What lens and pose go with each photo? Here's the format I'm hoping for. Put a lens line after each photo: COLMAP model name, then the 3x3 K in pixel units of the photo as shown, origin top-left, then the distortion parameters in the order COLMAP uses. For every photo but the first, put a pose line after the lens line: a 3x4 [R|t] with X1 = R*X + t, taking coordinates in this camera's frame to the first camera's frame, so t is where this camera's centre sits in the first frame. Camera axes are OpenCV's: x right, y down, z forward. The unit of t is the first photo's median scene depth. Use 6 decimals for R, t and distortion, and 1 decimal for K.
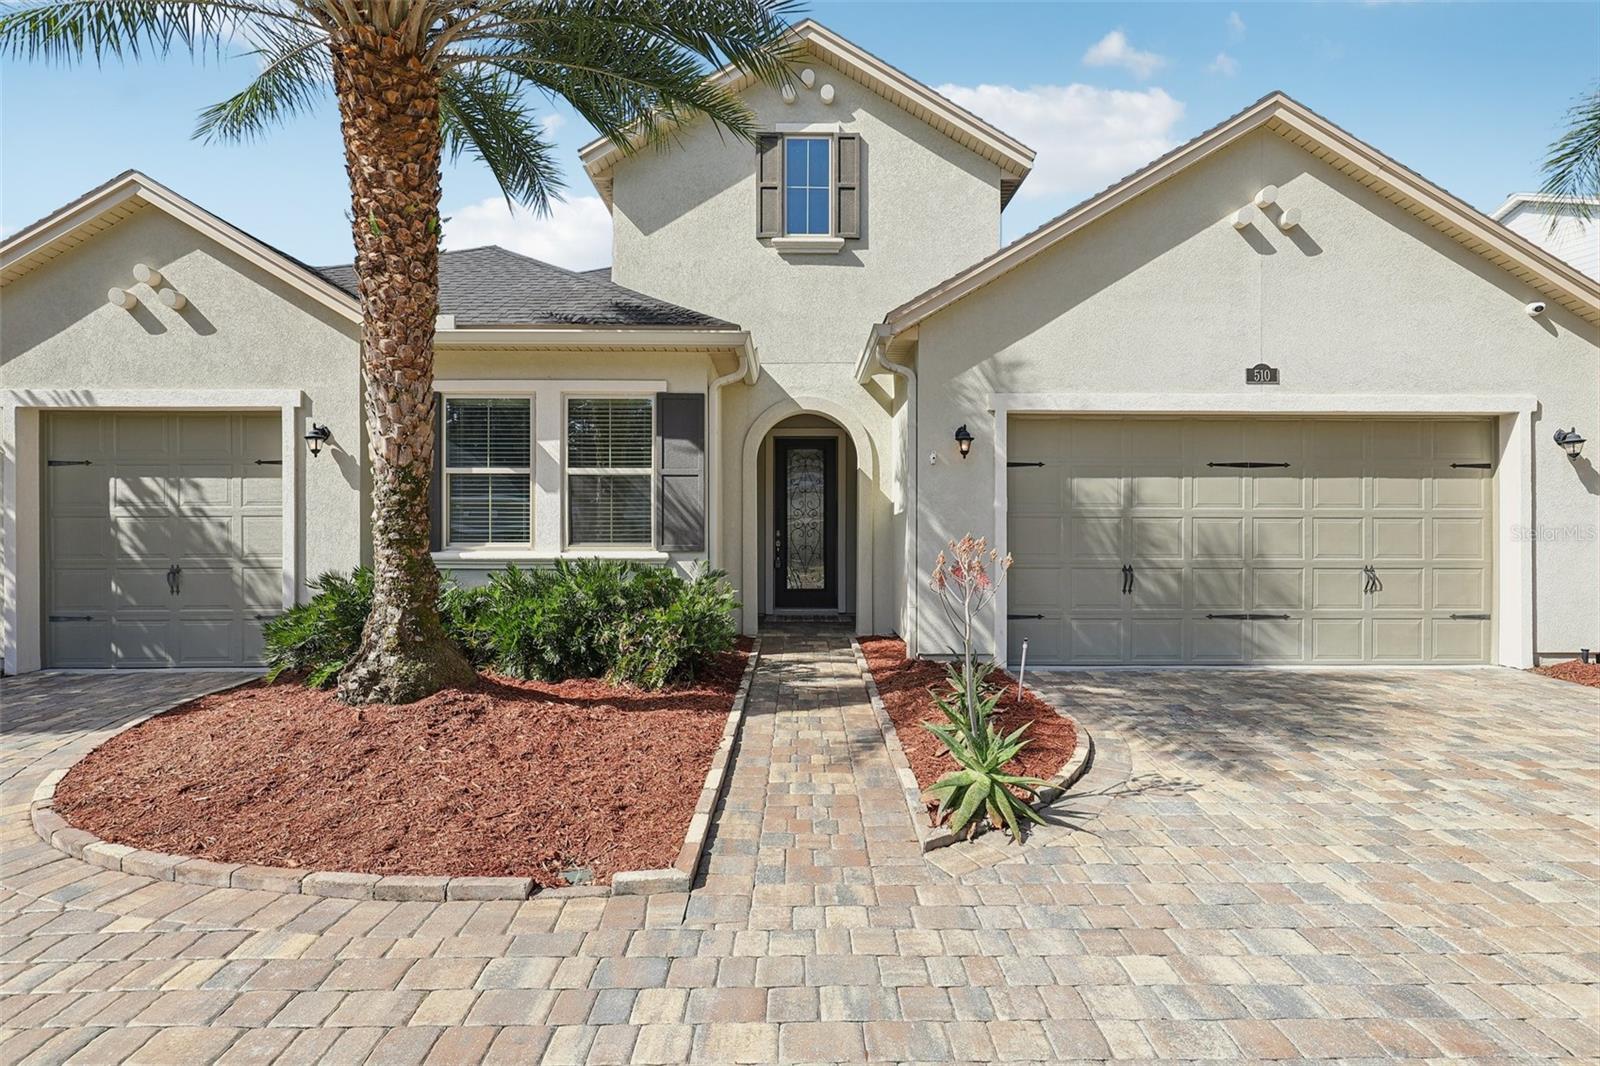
lens RADIAL K [[781.2, 0, 817.0], [0, 781.2, 523.9], [0, 0, 1]] dist [-0.004782, 0.000905]
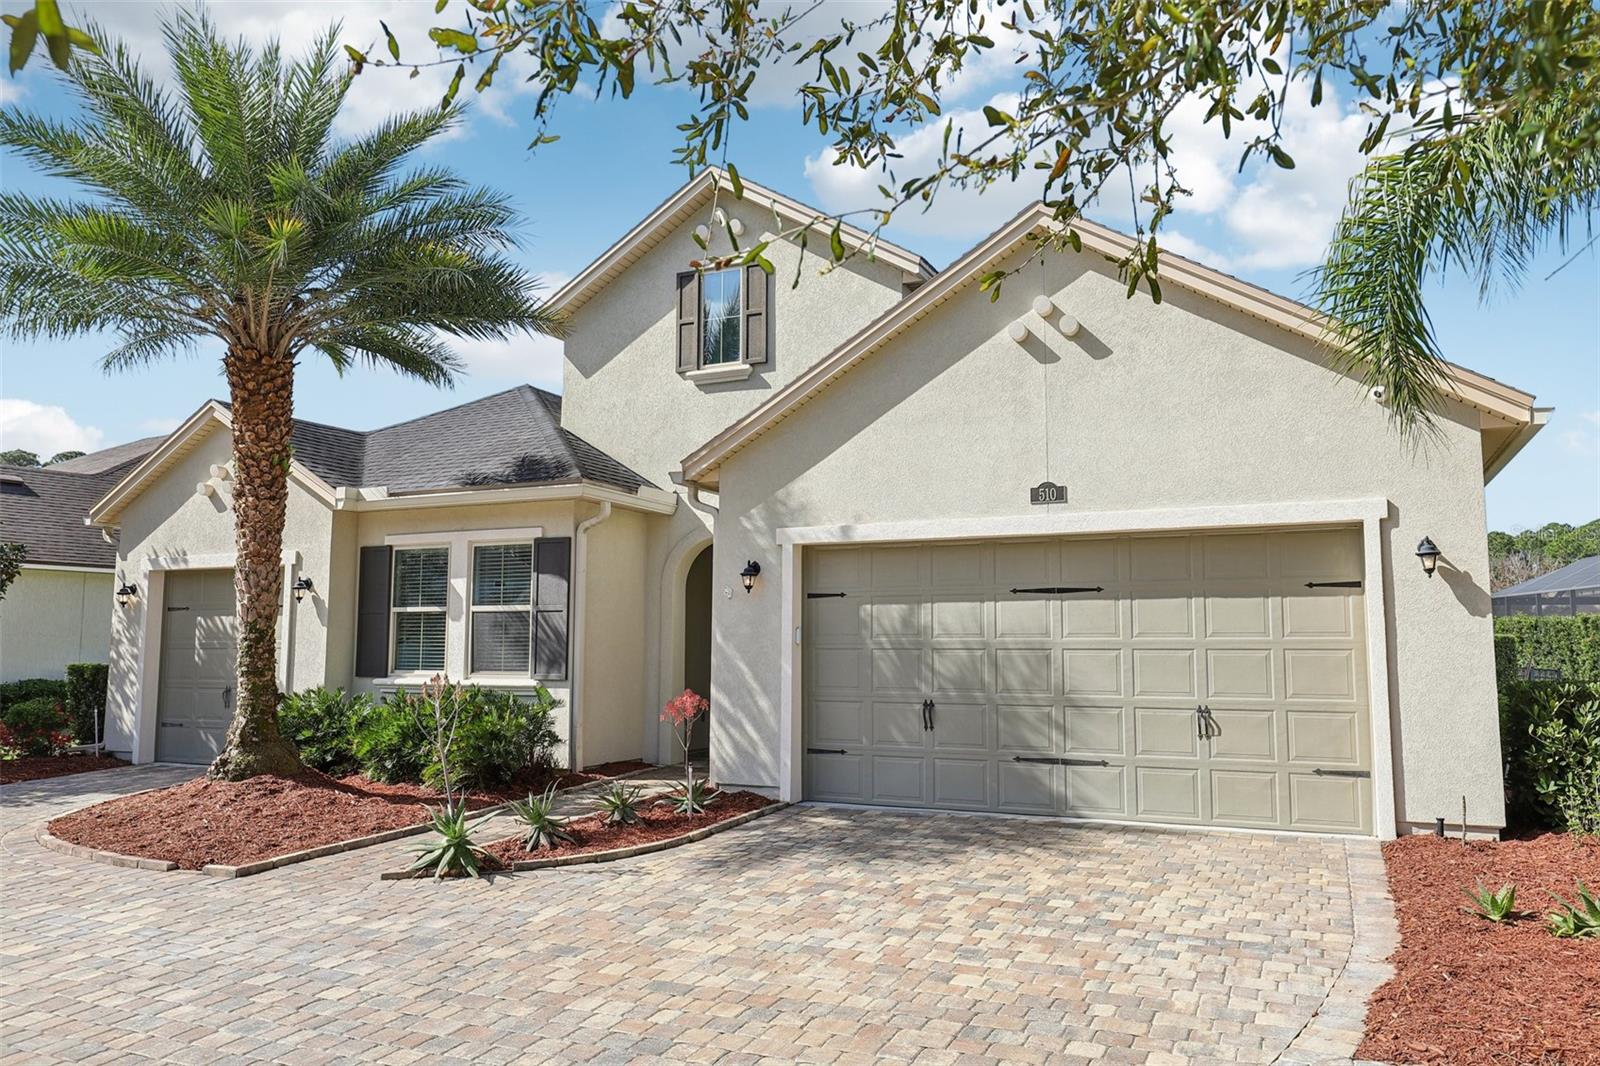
lens RADIAL K [[1161.7, 0, 772.7], [0, 1161.7, 492.5], [0, 0, 1]] dist [-0.007545, 0.004716]
pose [[0.895241, -0.059902, -0.441537, 0.883554], [0.007048, 0.992702, -0.120386, -0.029022], [0.445527, 0.104662, 0.889130, -0.365605]]
